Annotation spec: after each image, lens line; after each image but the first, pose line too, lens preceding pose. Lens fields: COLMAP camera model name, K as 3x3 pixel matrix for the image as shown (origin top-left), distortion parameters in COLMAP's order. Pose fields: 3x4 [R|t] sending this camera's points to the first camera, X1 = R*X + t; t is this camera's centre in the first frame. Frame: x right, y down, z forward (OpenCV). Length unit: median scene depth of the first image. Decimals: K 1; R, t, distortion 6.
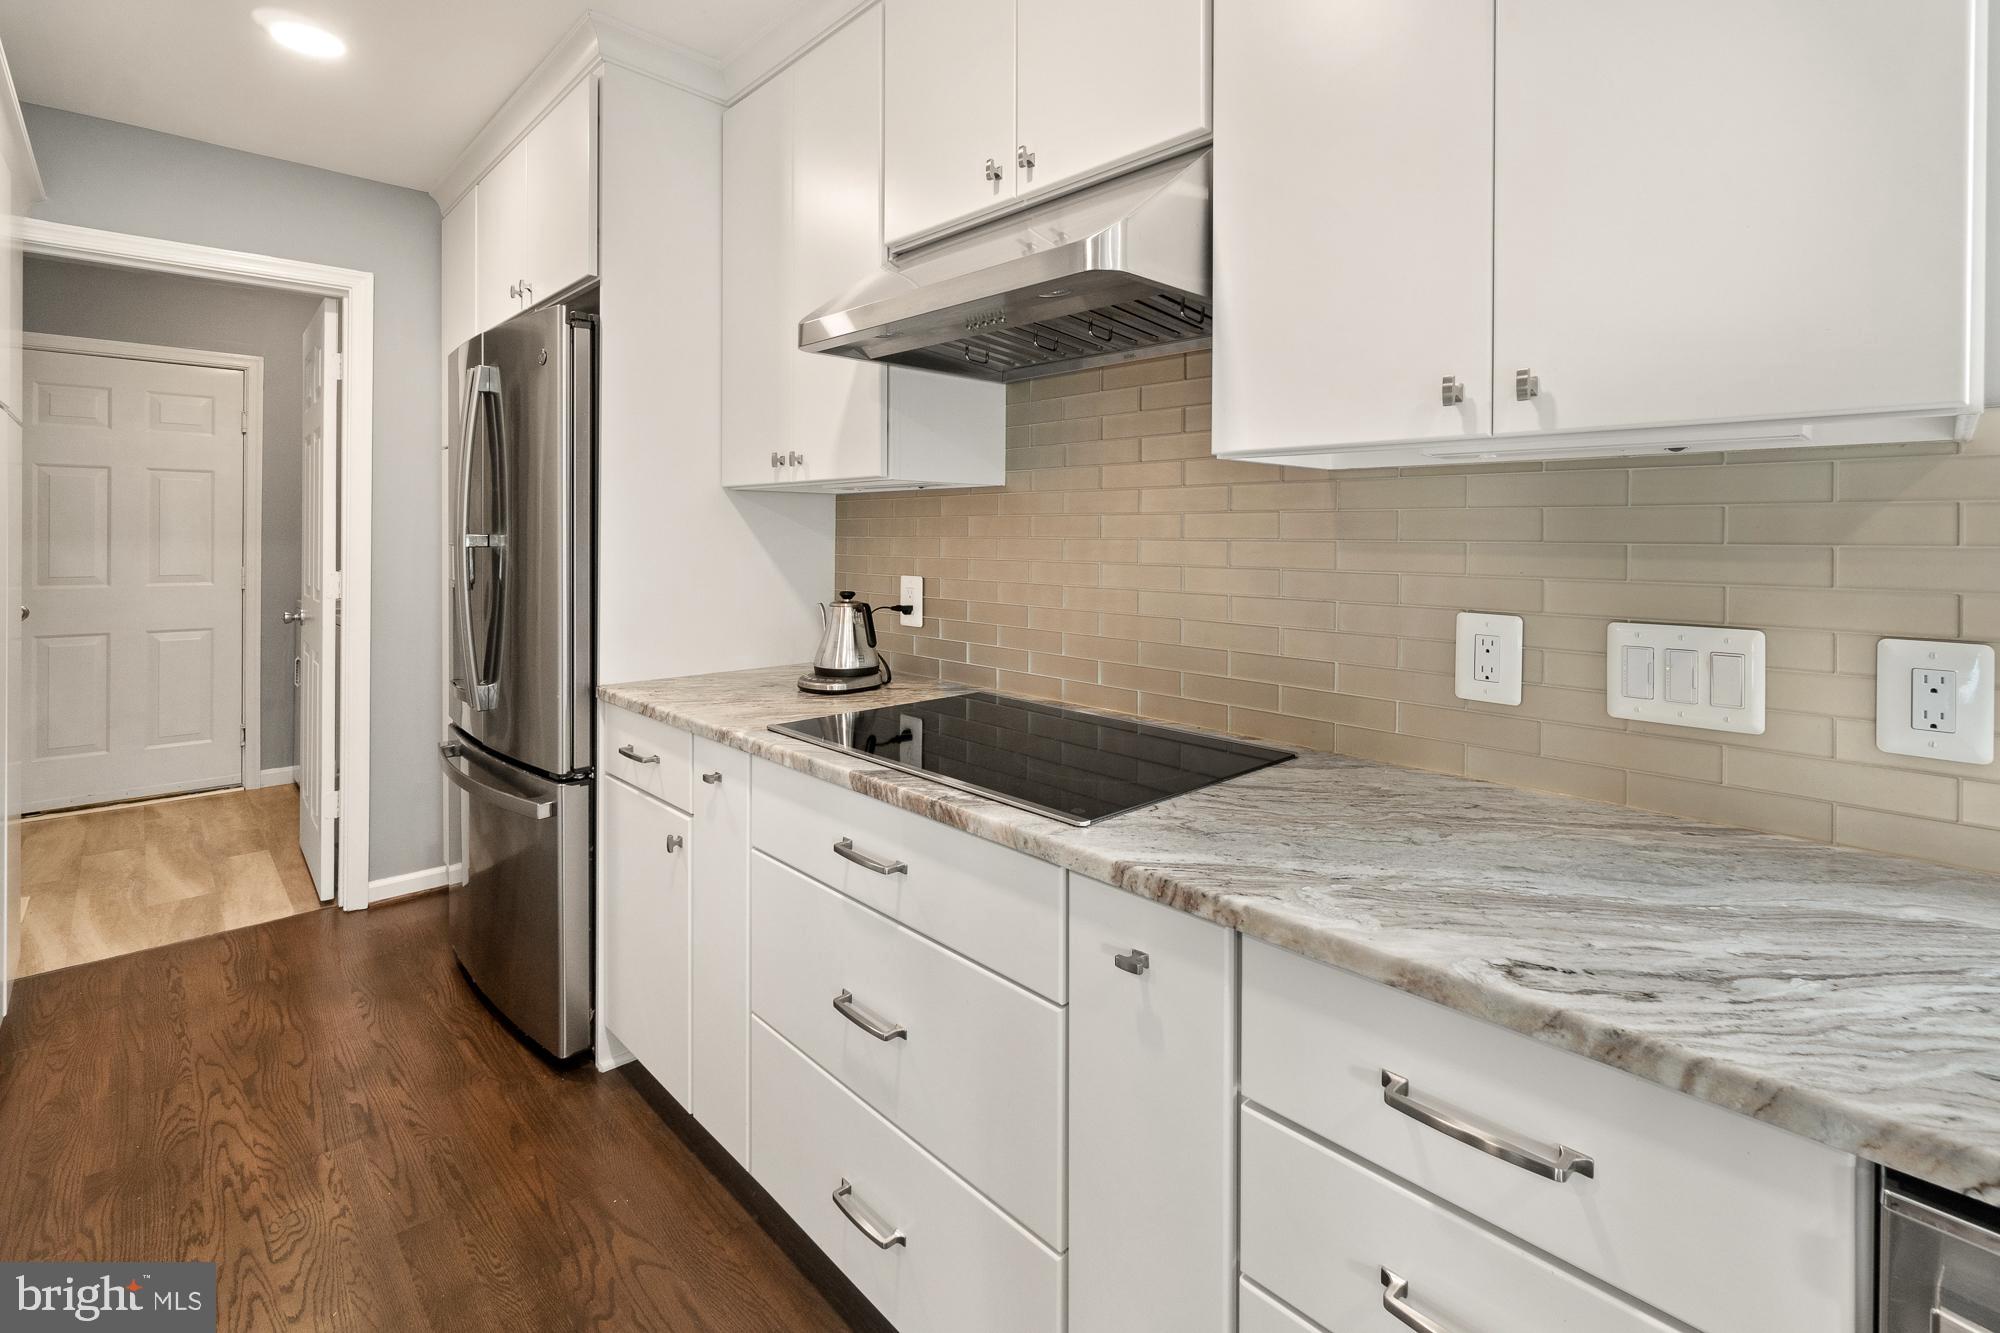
lens RADIAL K [[906.4, 0, 999.5], [0, 906.4, 537.4], [0, 0, 1]] dist [0.000513, 0.000142]
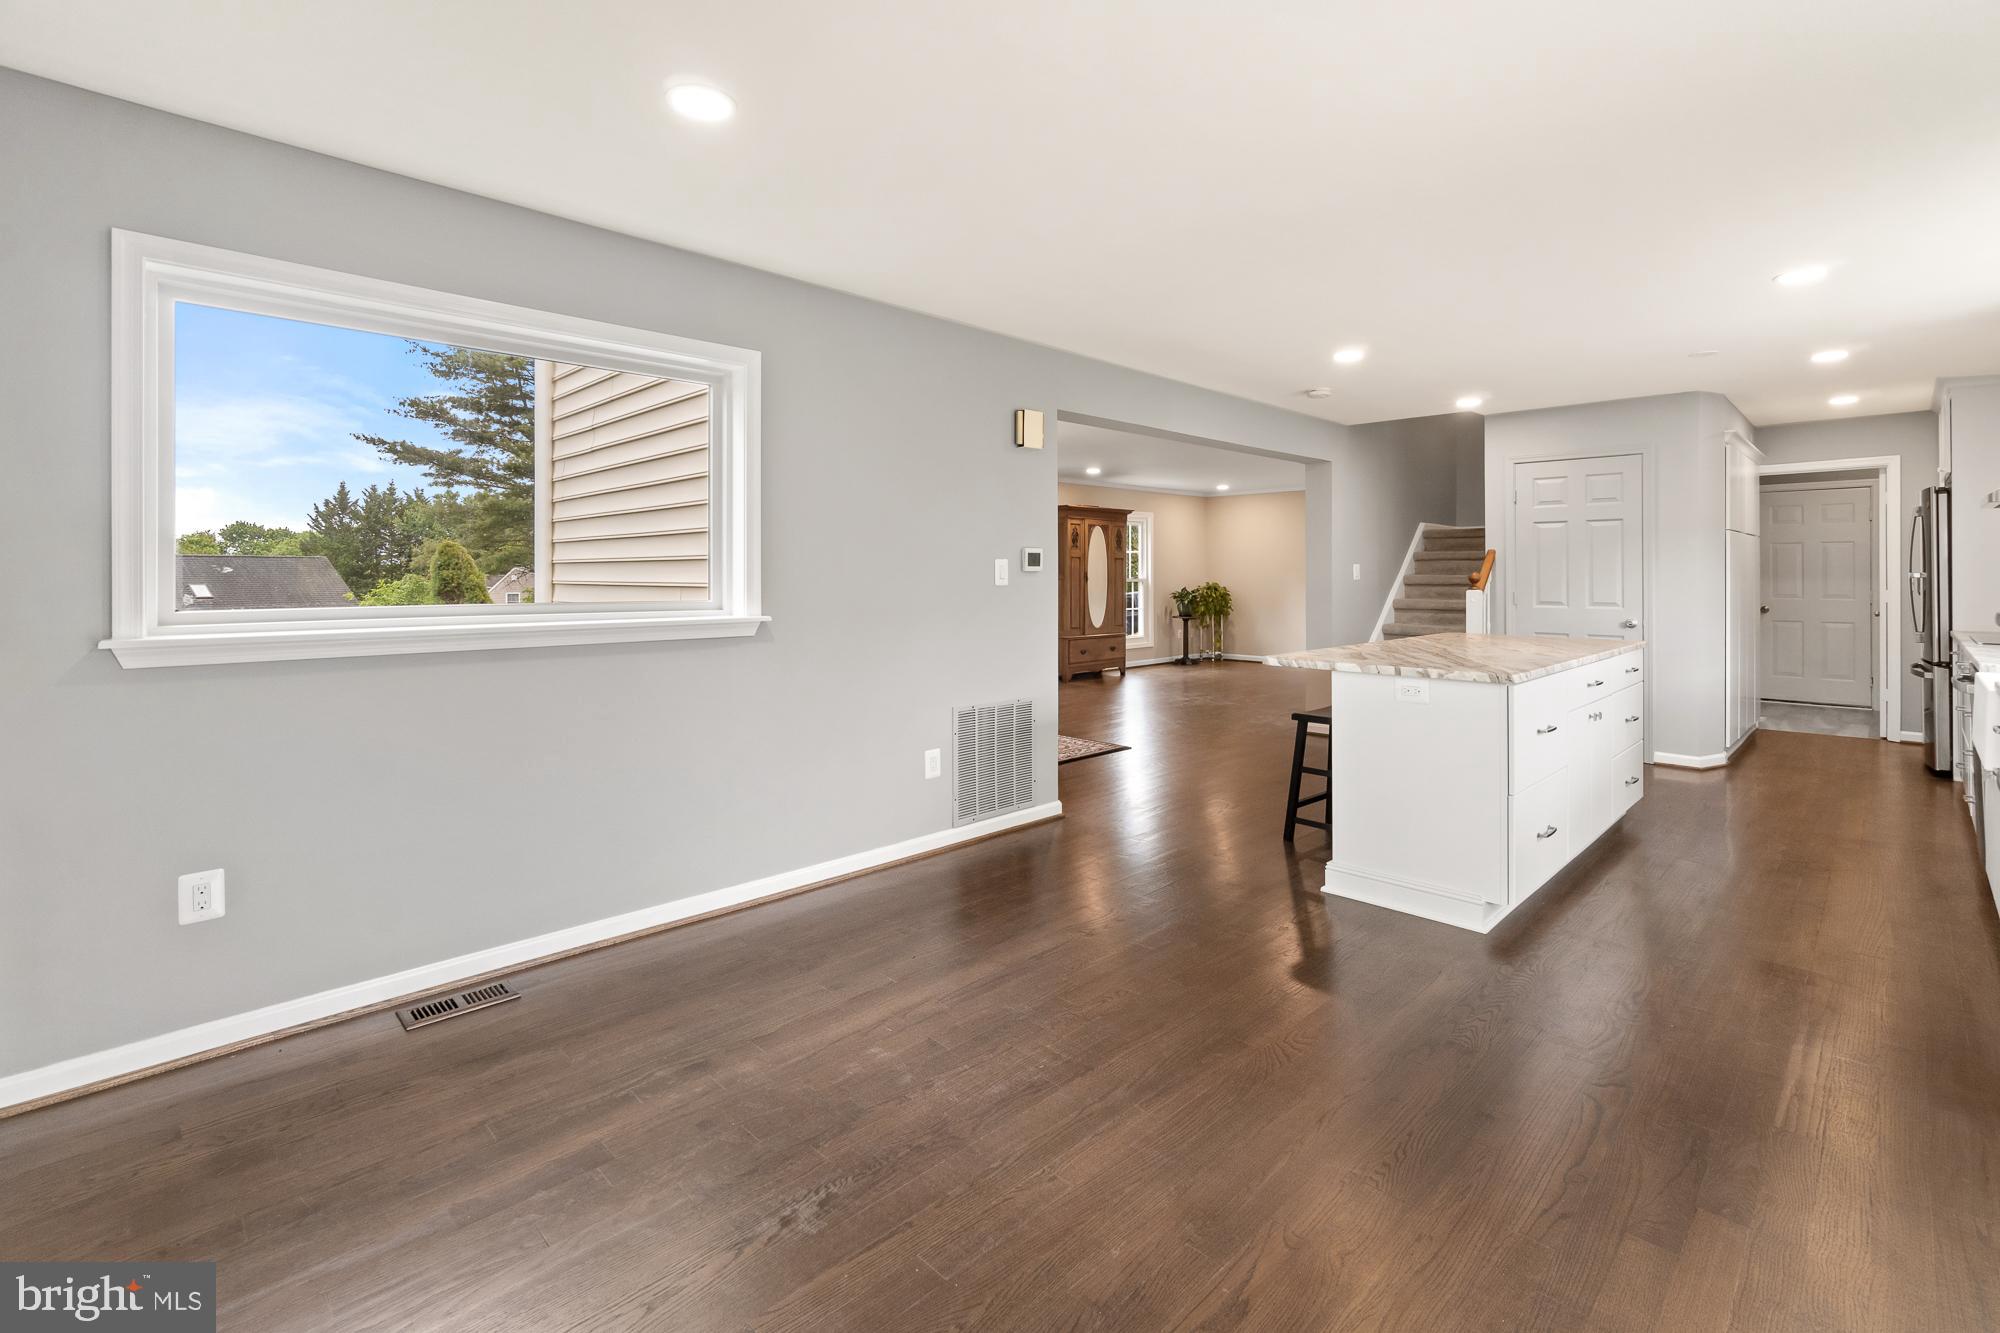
lens RADIAL K [[888.9, 0, 999.0], [0, 888.9, 576.9], [0, 0, 1]] dist [-0.000089, 0.000056]
pose [[0.018615, -0.003526, -0.999821, 1.430641], [-0.001045, 0.999993, -0.003546, 0.016225], [0.999826, 0.001111, 0.018611, -1.236323]]
